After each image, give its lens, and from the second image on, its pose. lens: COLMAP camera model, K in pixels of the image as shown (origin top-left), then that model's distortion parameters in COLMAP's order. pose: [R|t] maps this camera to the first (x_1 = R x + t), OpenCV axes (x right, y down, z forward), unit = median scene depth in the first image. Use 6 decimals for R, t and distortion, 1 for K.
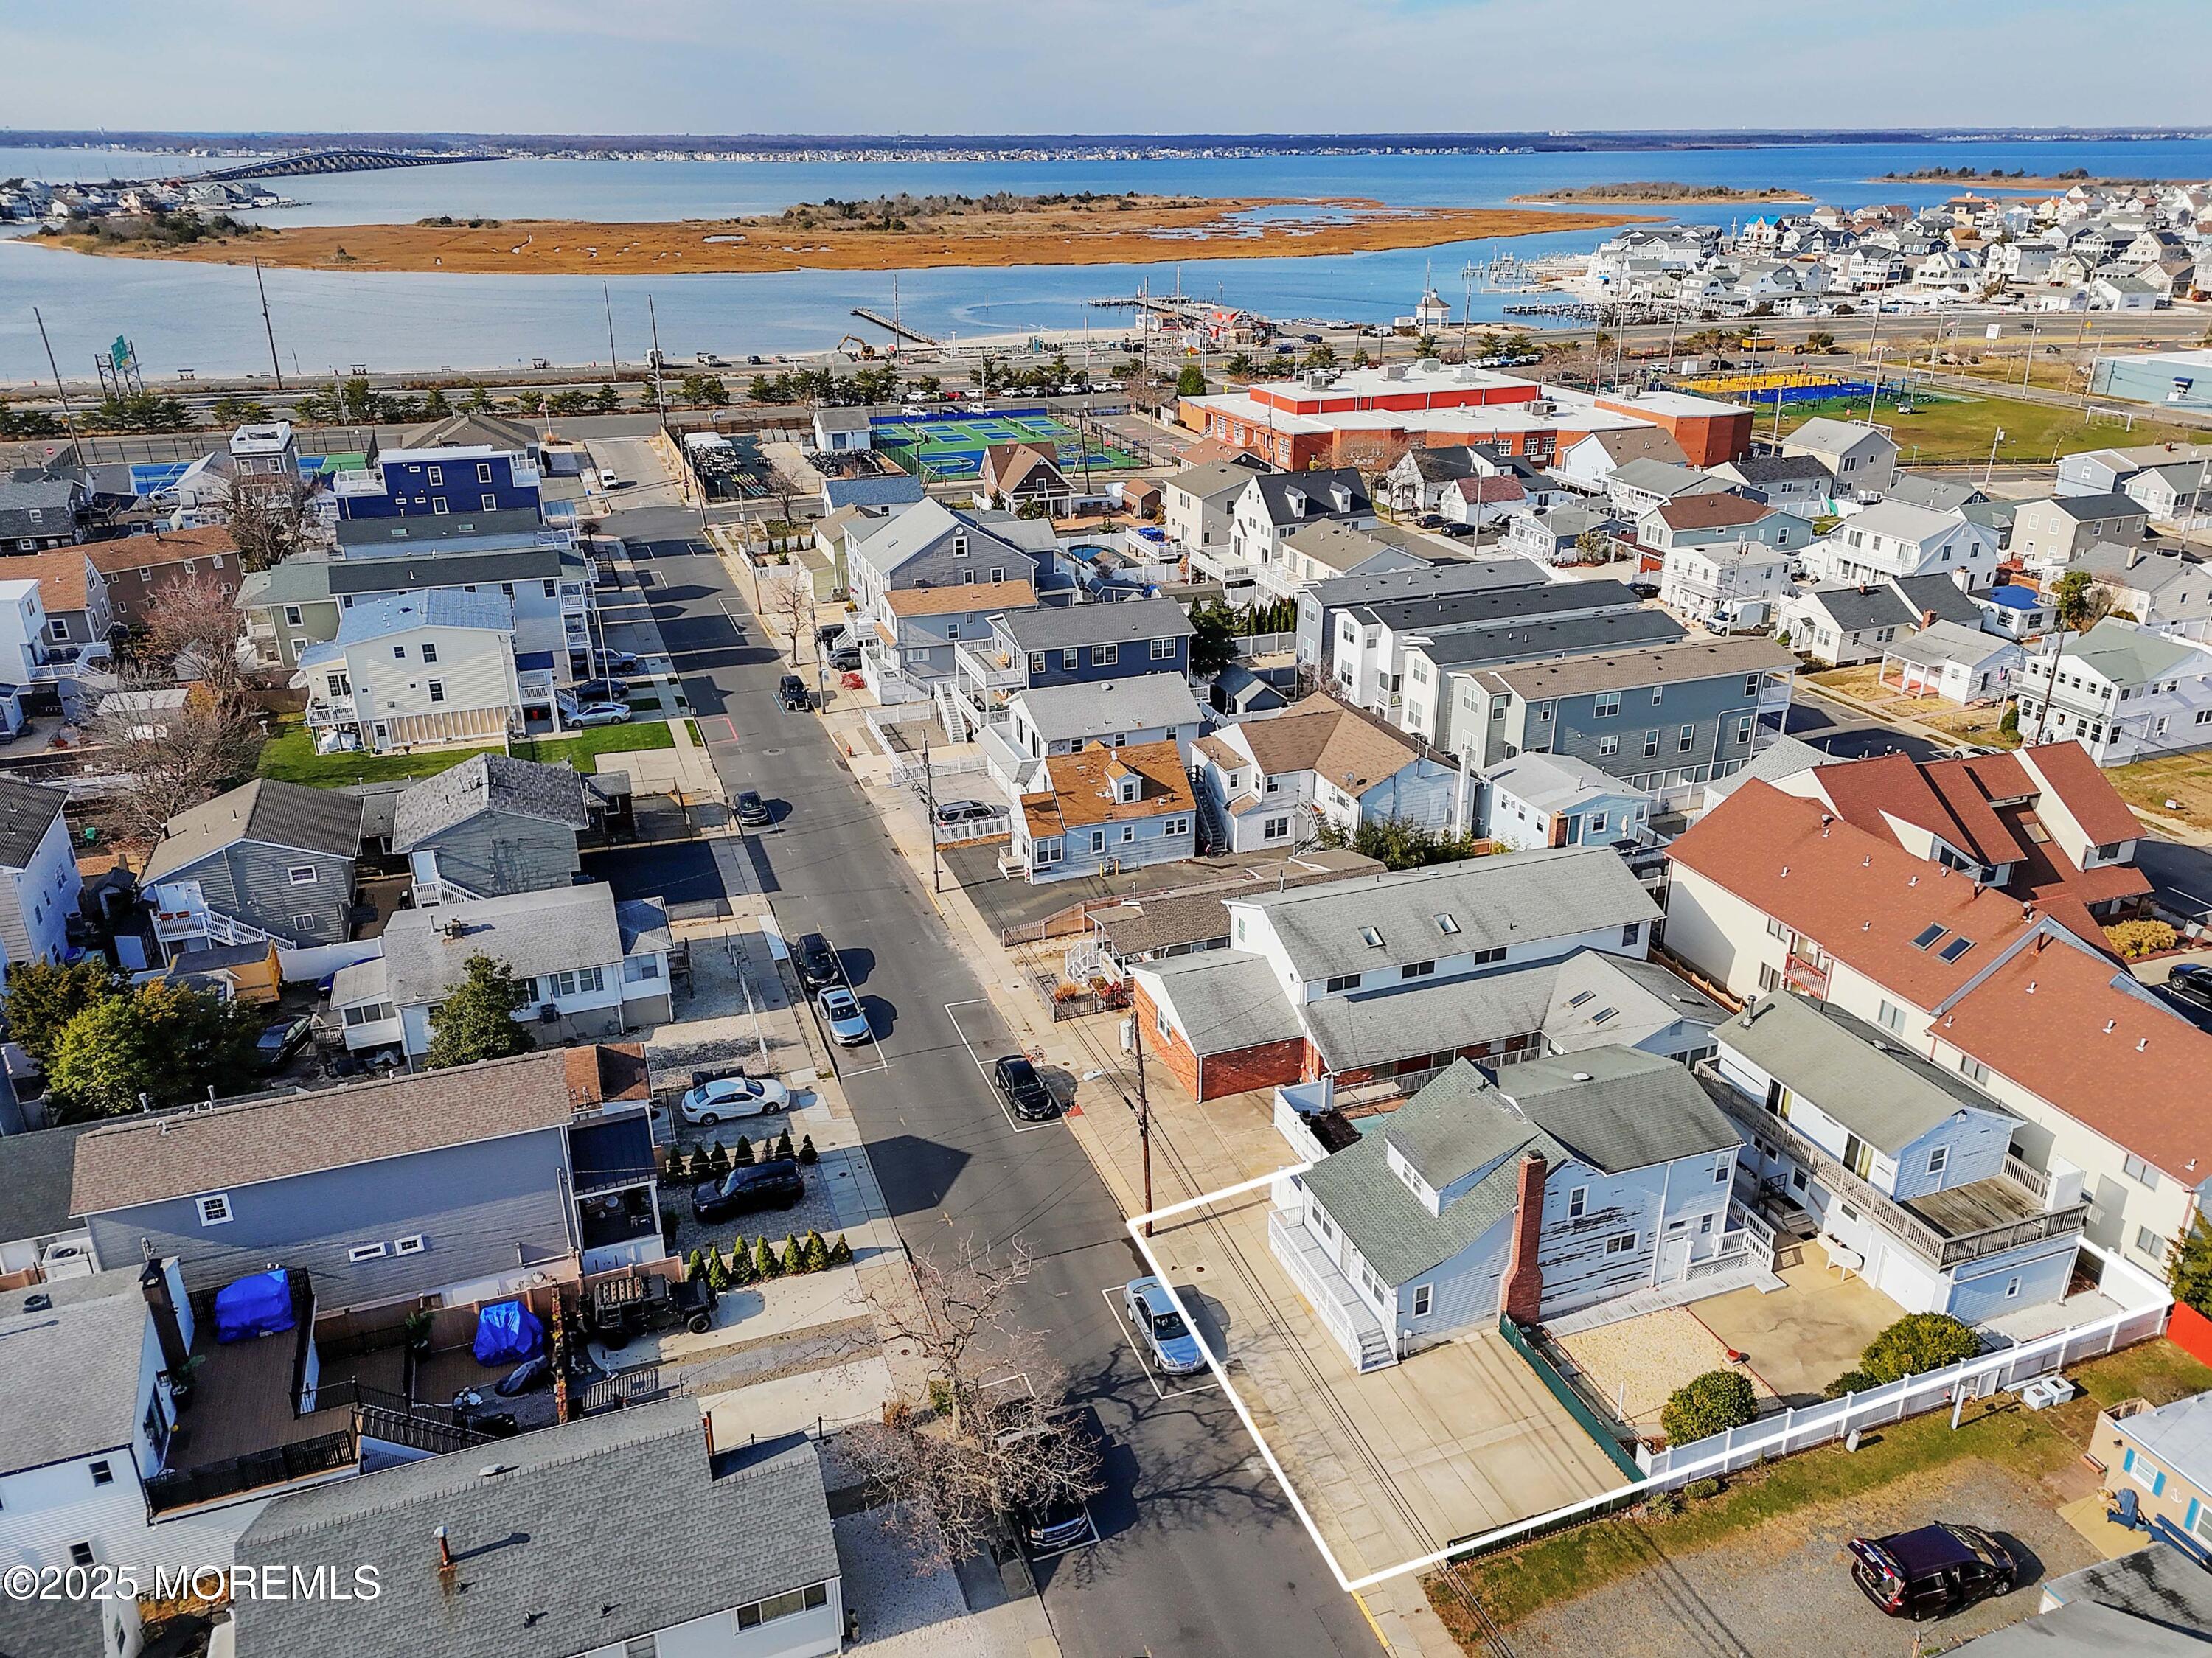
lens RADIAL K [[1609.3, 0, 1100.4], [0, 1609.3, 824.4], [0, 0, 1]] dist [0.082781, -0.075711]
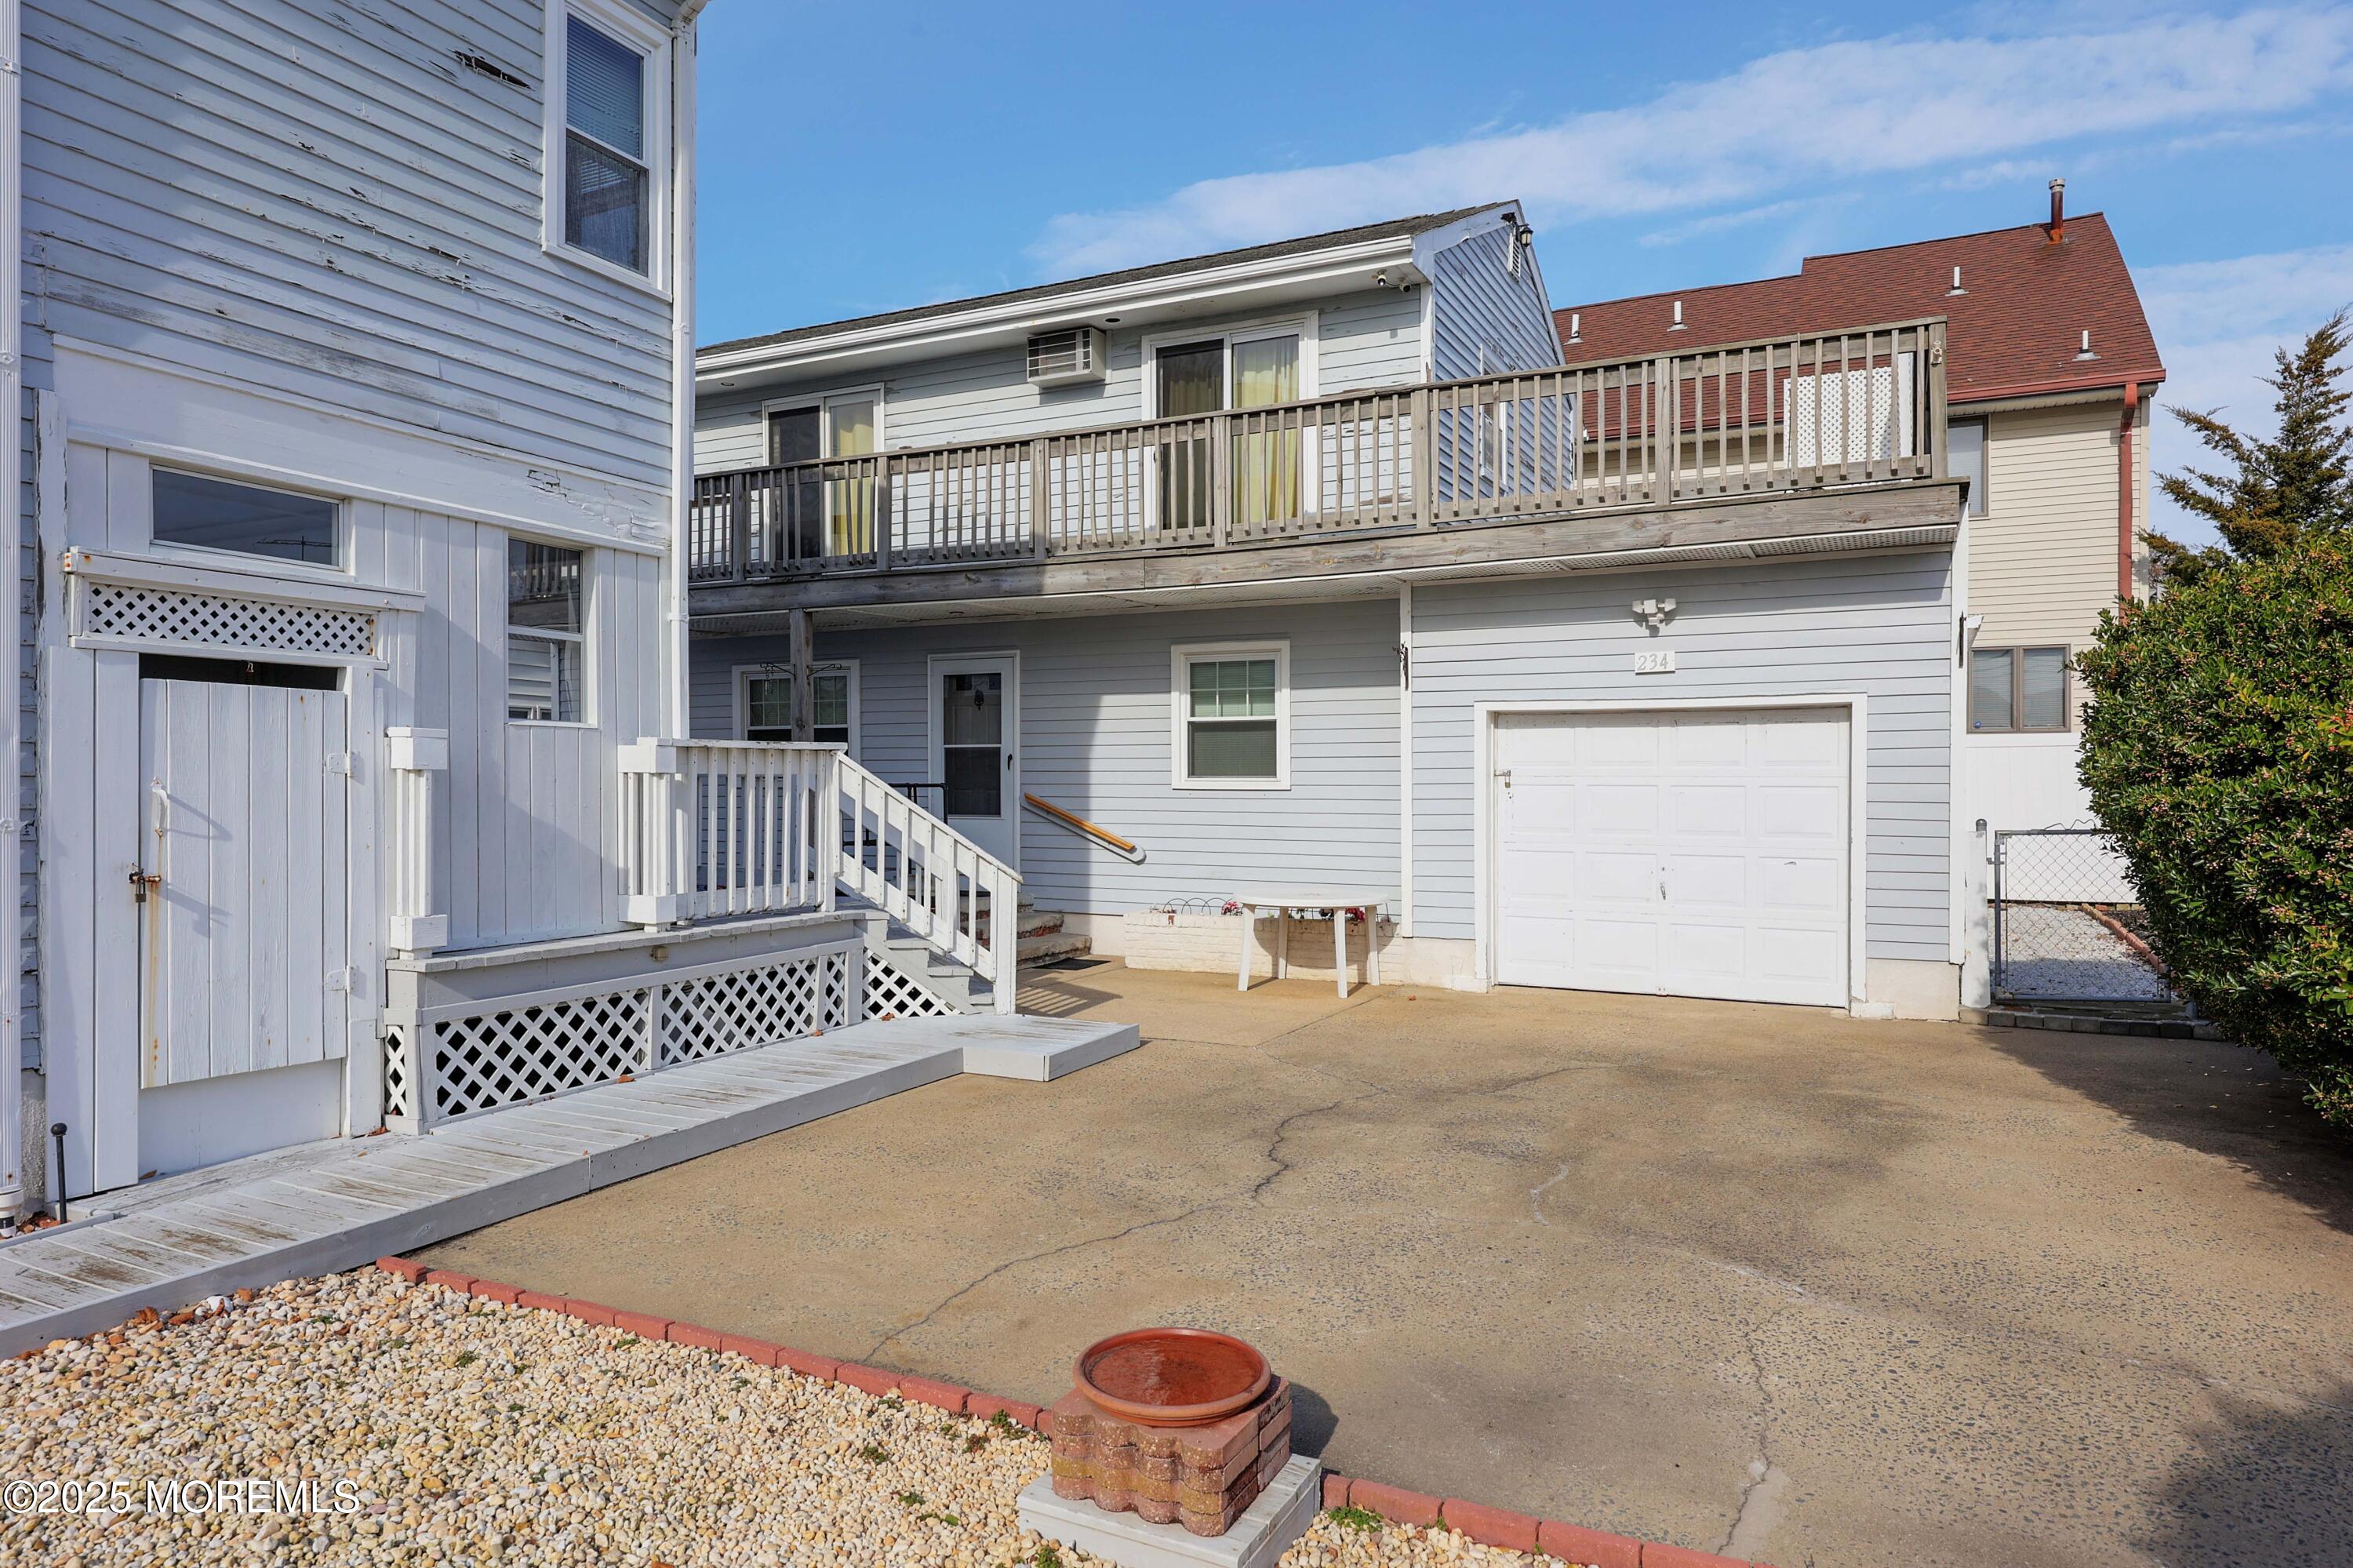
lens RADIAL K [[1475.2, 0, 1153.5], [0, 1475.2, 781.2], [0, 0, 1]] dist [0.008953, -0.001003]
pose [[0.738650, 0.000681, 0.674089, 0.173545], [0.262333, 0.920876, -0.288389, 0.158078], [-0.620949, 0.389854, 0.680026, 0.473841]]
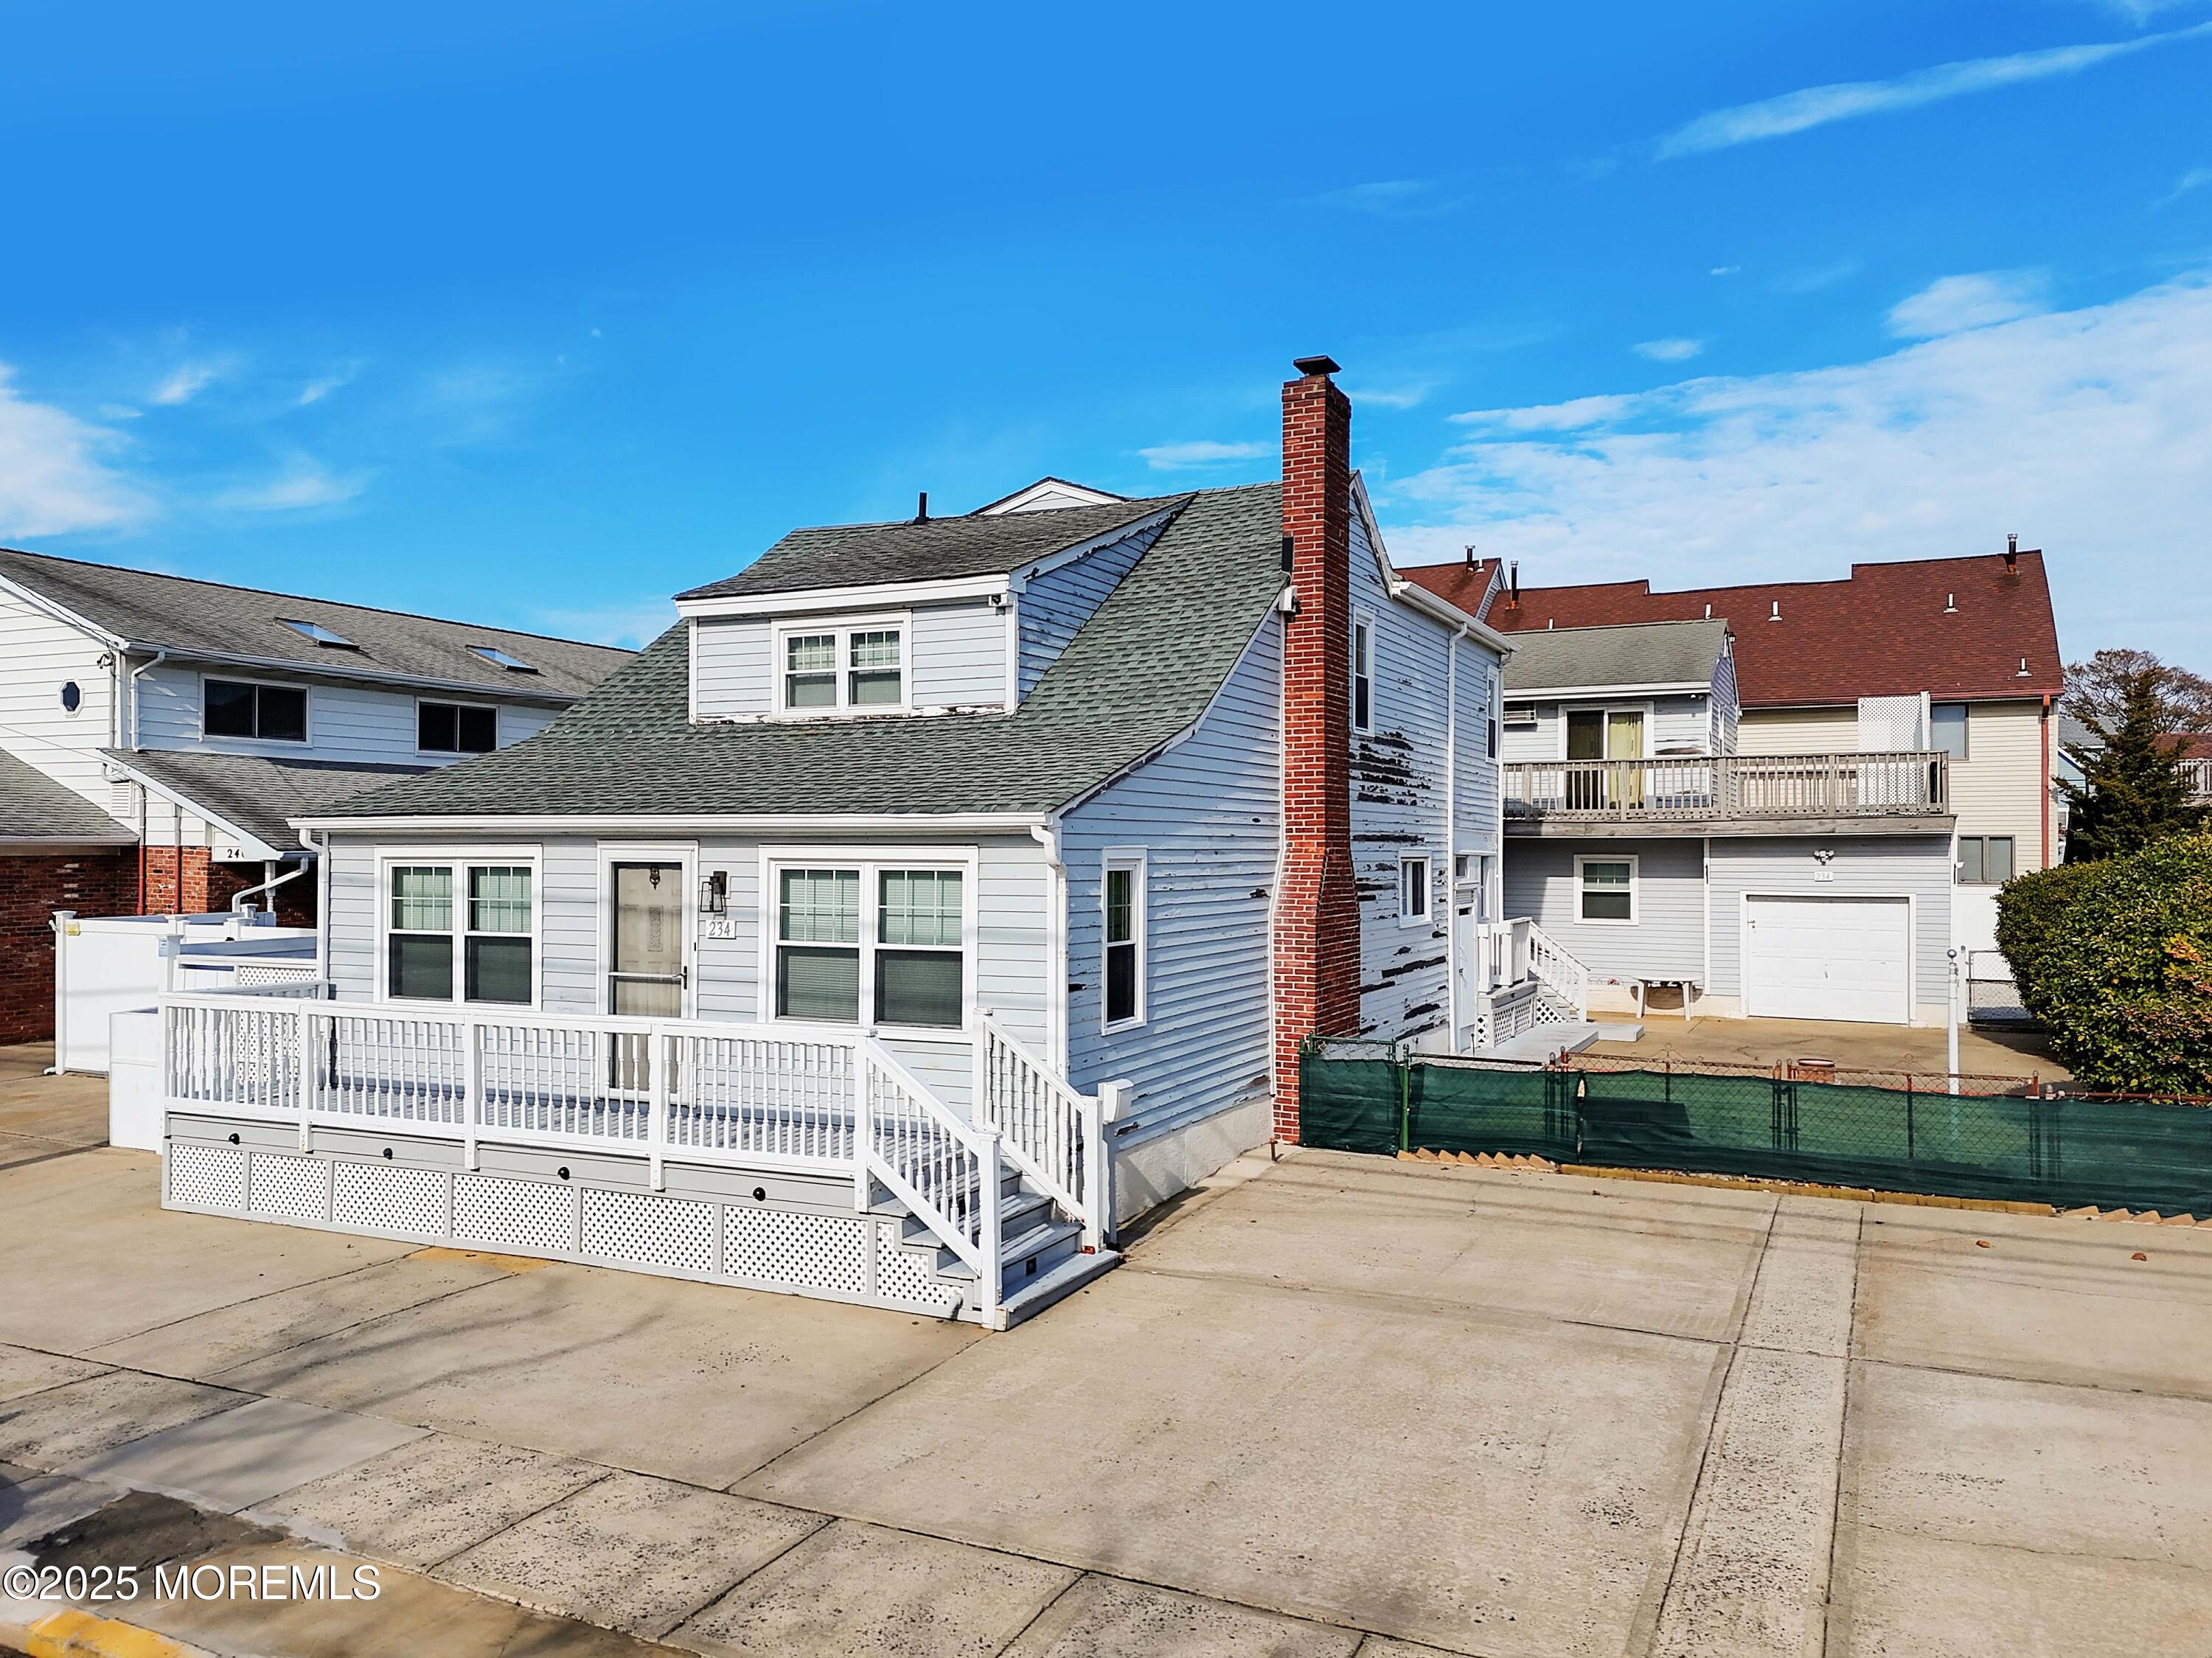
lens RADIAL K [[1665.1, 0, 1060.0], [0, 1665.1, 726.1], [0, 0, 1]] dist [0.091992, -0.091954]
pose [[0.728828, 0.054955, 0.682488, 0.016793], [0.258216, 0.901114, -0.348307, 0.169623], [-0.634141, 0.430085, 0.642567, 0.419829]]
